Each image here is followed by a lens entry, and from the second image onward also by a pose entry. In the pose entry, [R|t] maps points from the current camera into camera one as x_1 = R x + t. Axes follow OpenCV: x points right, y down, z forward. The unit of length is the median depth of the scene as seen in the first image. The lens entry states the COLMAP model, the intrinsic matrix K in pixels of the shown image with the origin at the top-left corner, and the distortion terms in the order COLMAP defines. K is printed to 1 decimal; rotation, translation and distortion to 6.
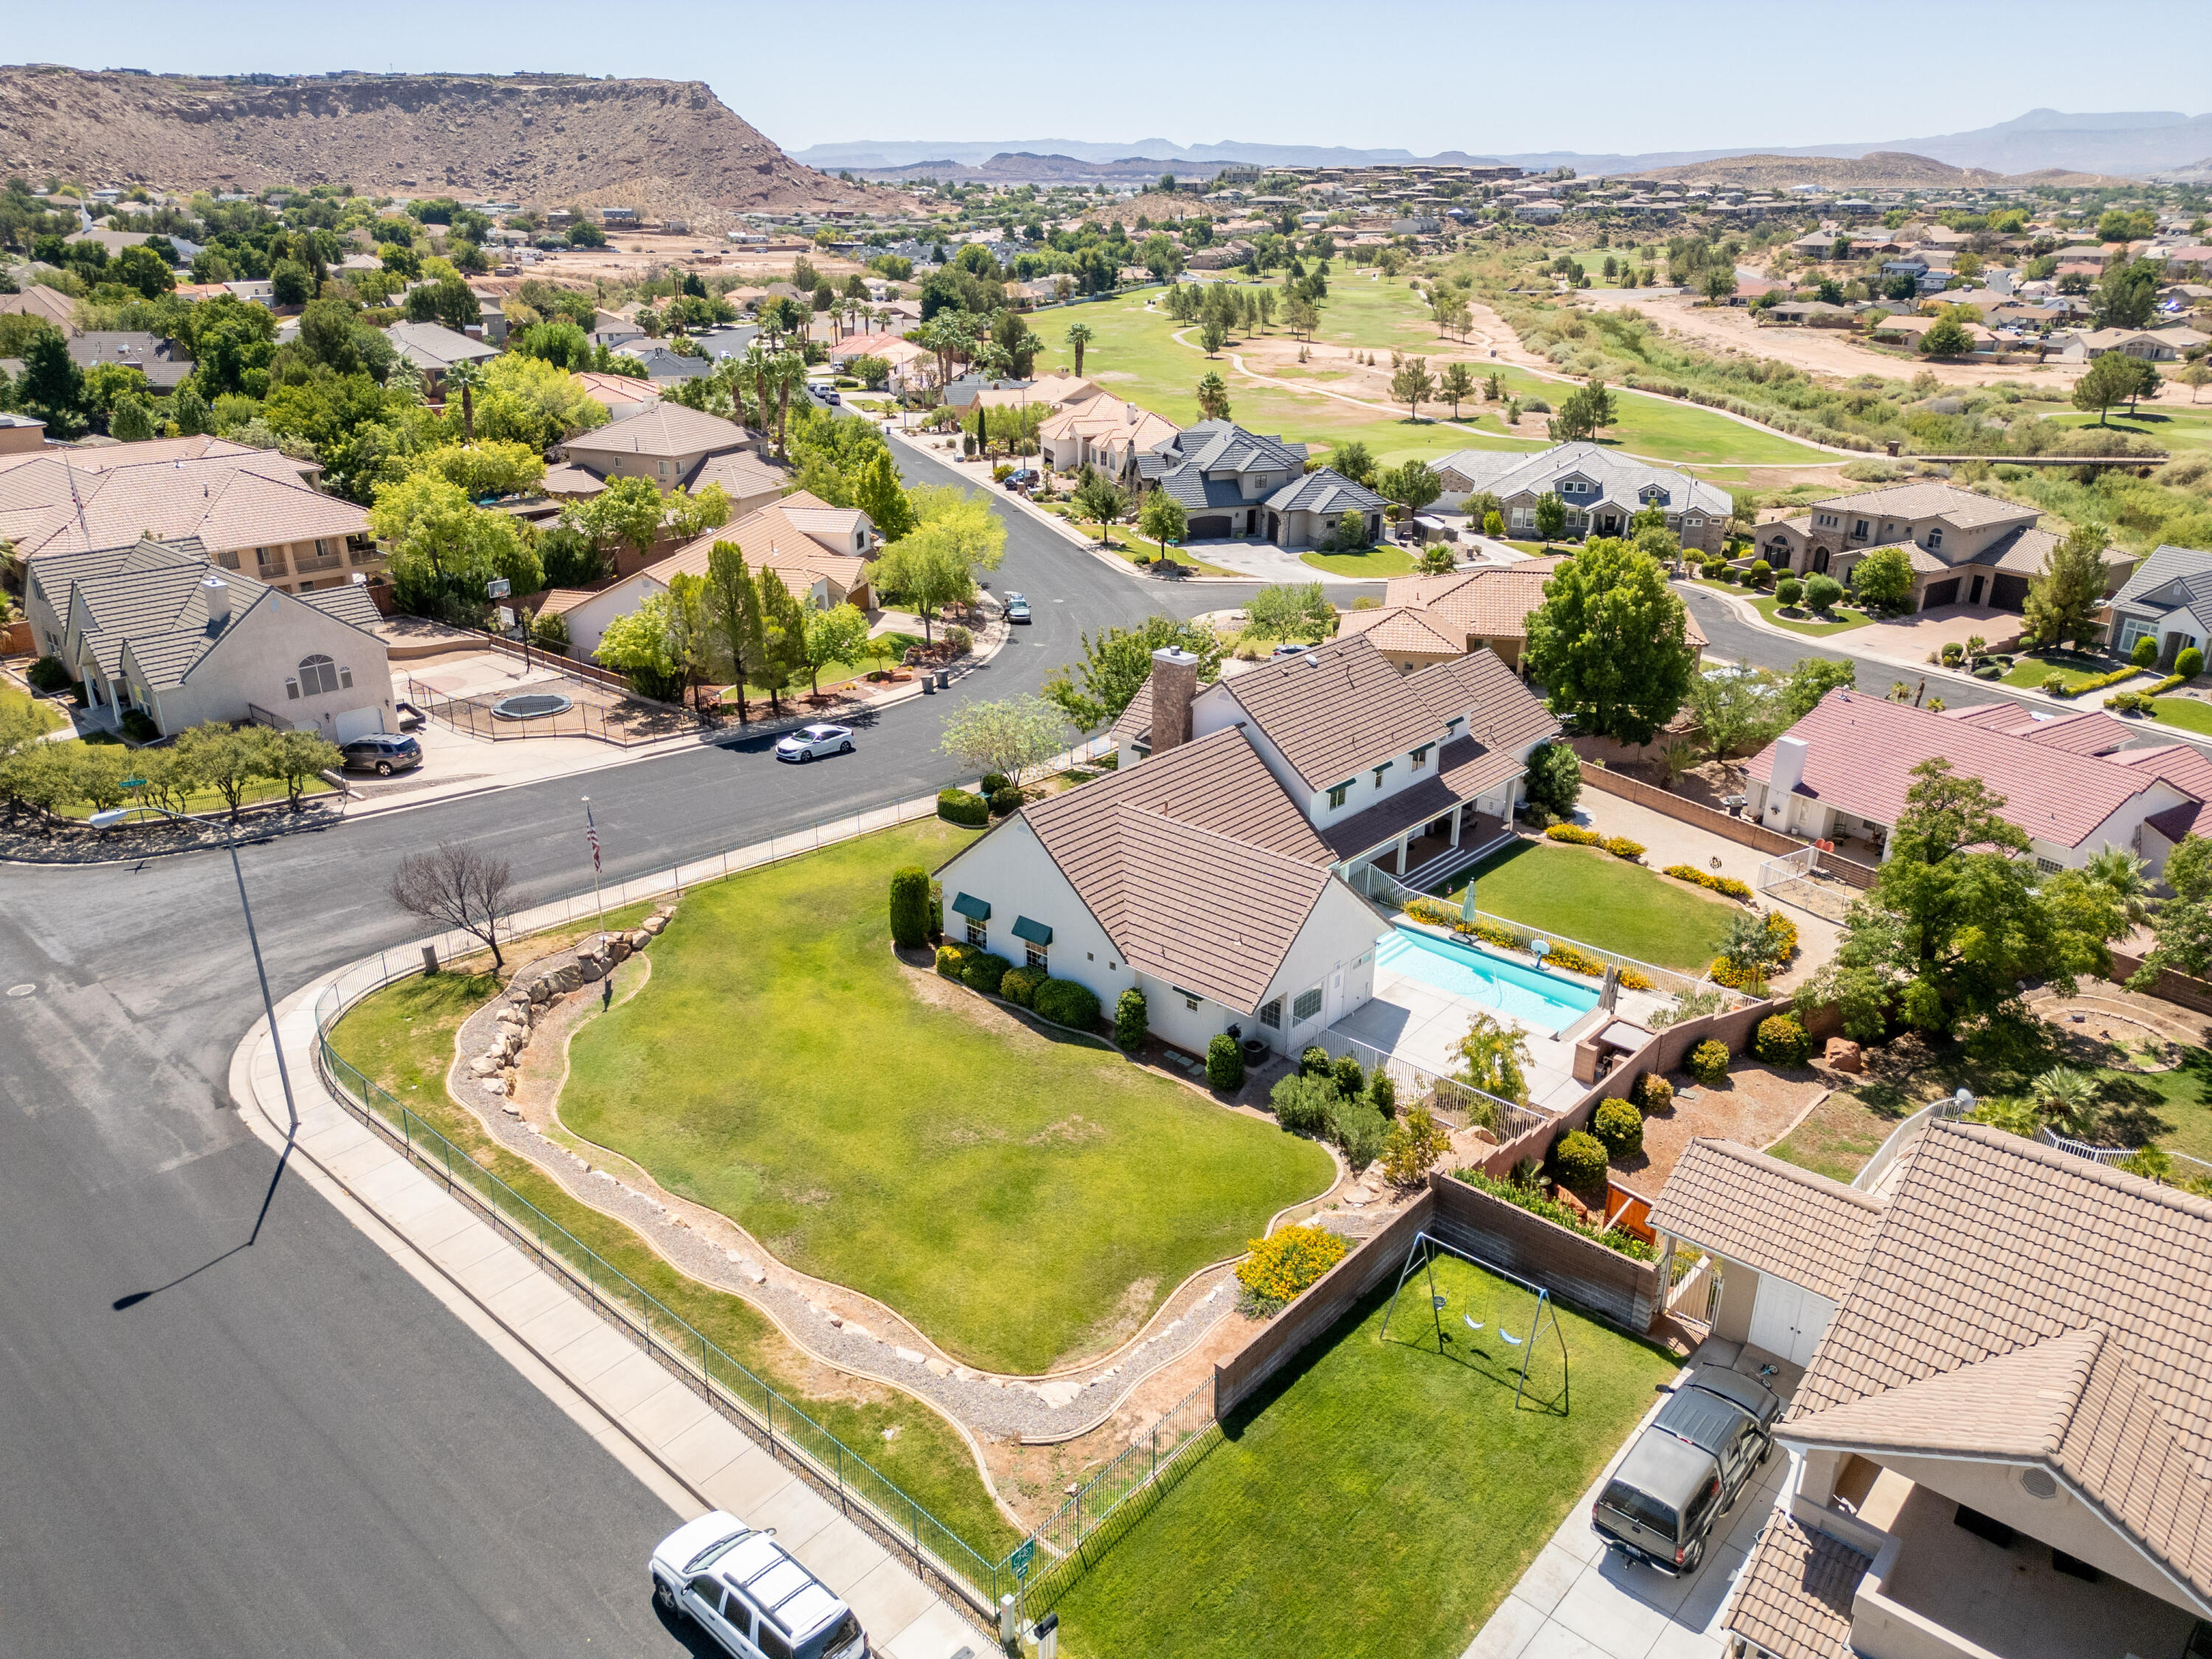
lens RADIAL K [[1556.5, 0, 1107.1], [0, 1556.5, 824.2], [0, 0, 1]] dist [0.057823, -0.047920]
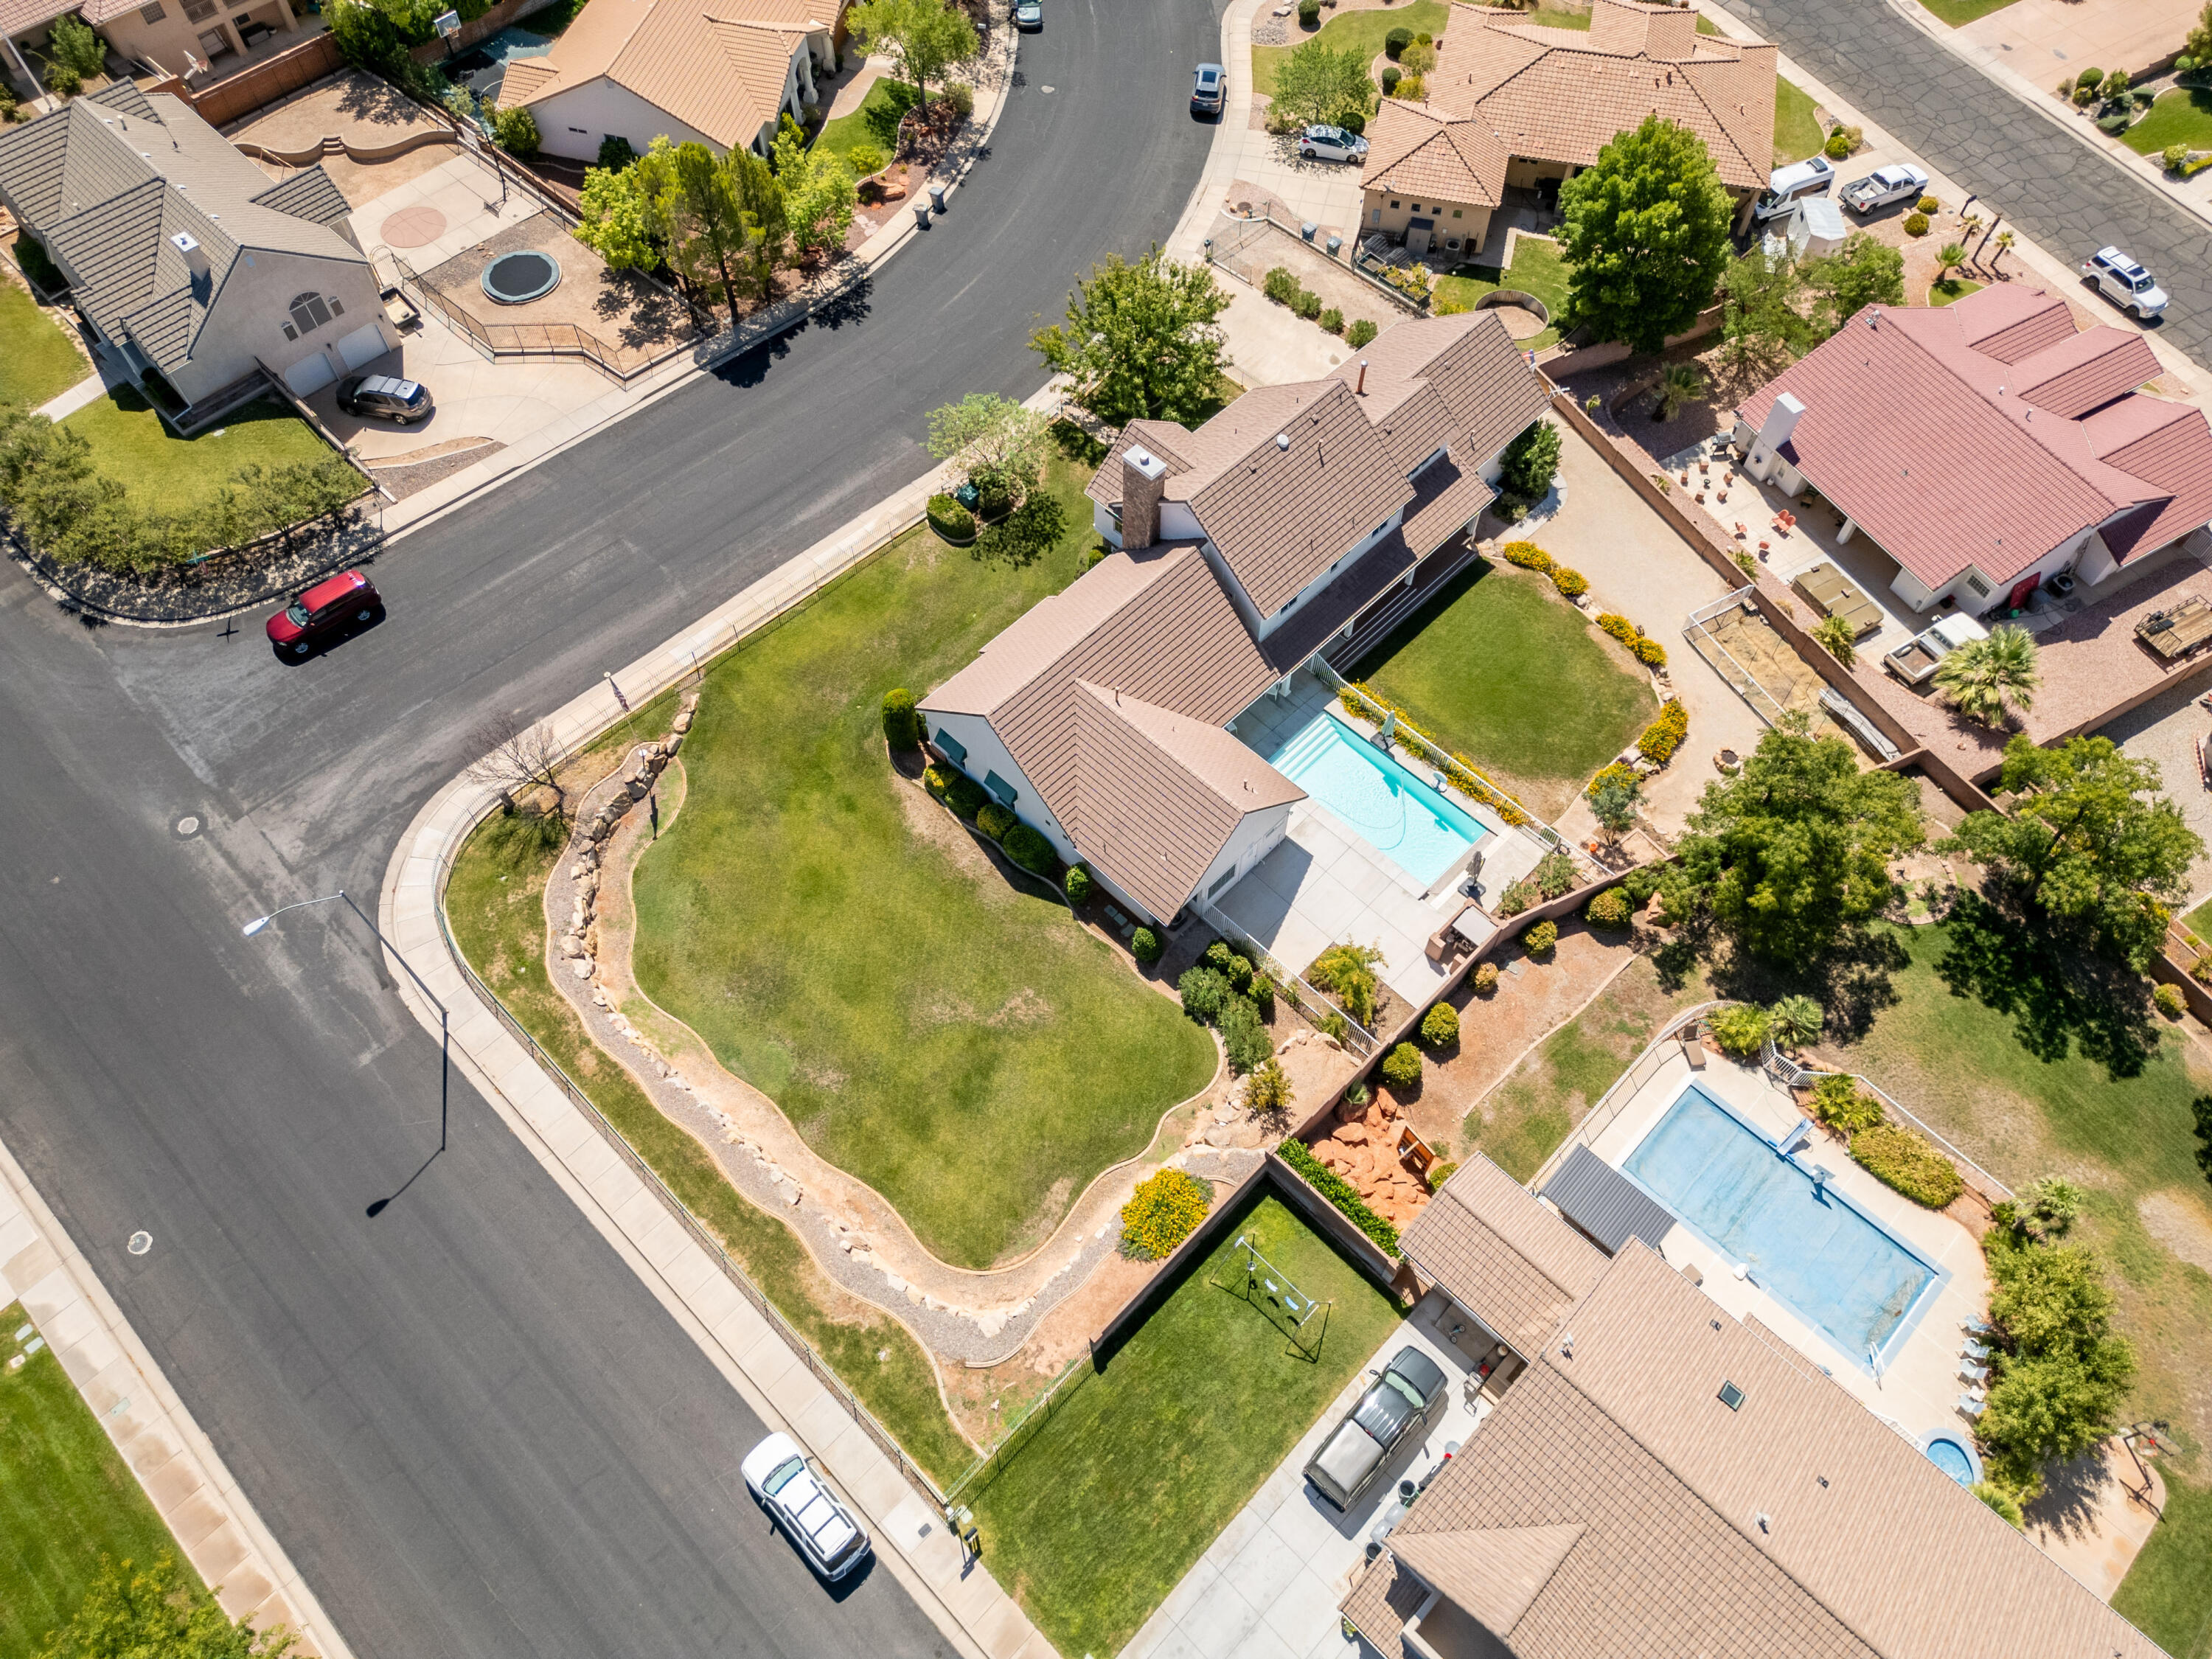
lens RADIAL K [[1556.5, 0, 1104.2], [0, 1556.5, 828.5], [0, 0, 1]] dist [0.057823, -0.047920]
pose [[0.998620, 0.039730, -0.034342, 0.065651], [-0.011817, 0.807181, 0.590186, -0.547087], [0.051168, -0.588965, 0.806537, 0.028263]]
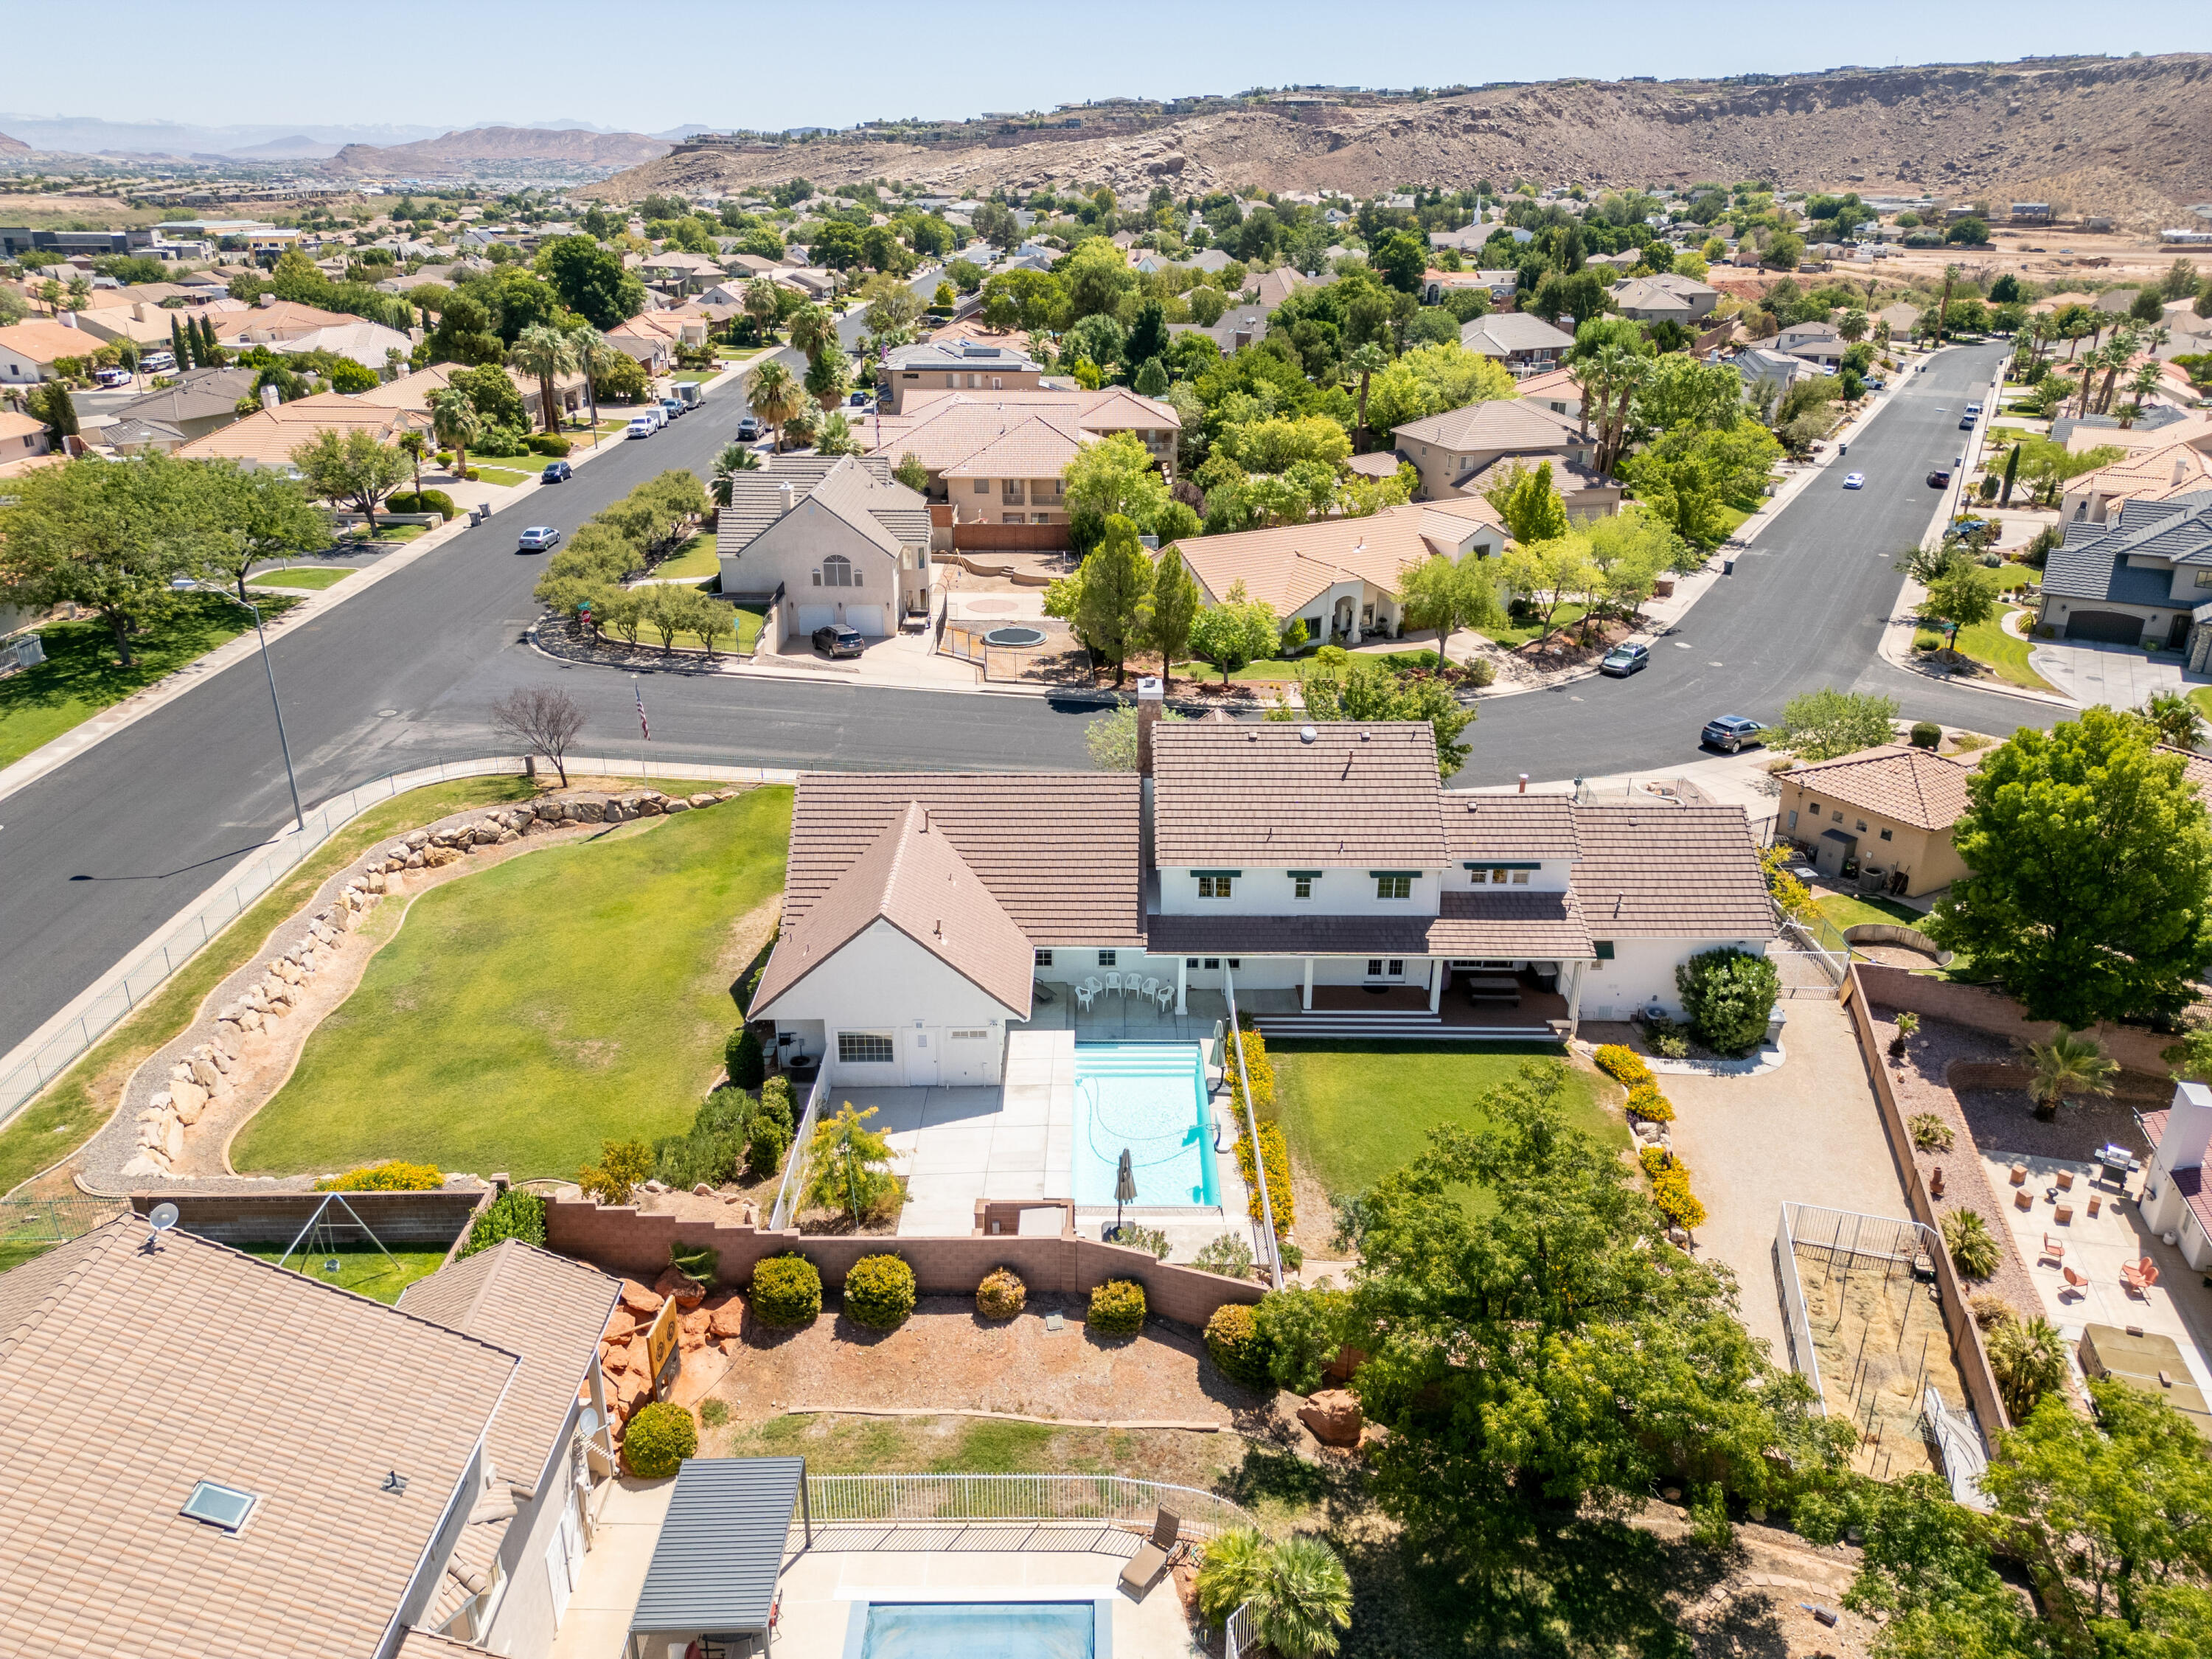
lens RADIAL K [[1556.5, 0, 1104.1], [0, 1556.5, 822.9], [0, 0, 1]] dist [0.057823, -0.047920]
pose [[0.668992, 0.280338, -0.688376, 0.713921], [-0.279261, 0.953092, 0.116744, -0.138506], [0.688813, 0.114136, 0.715898, 0.353076]]
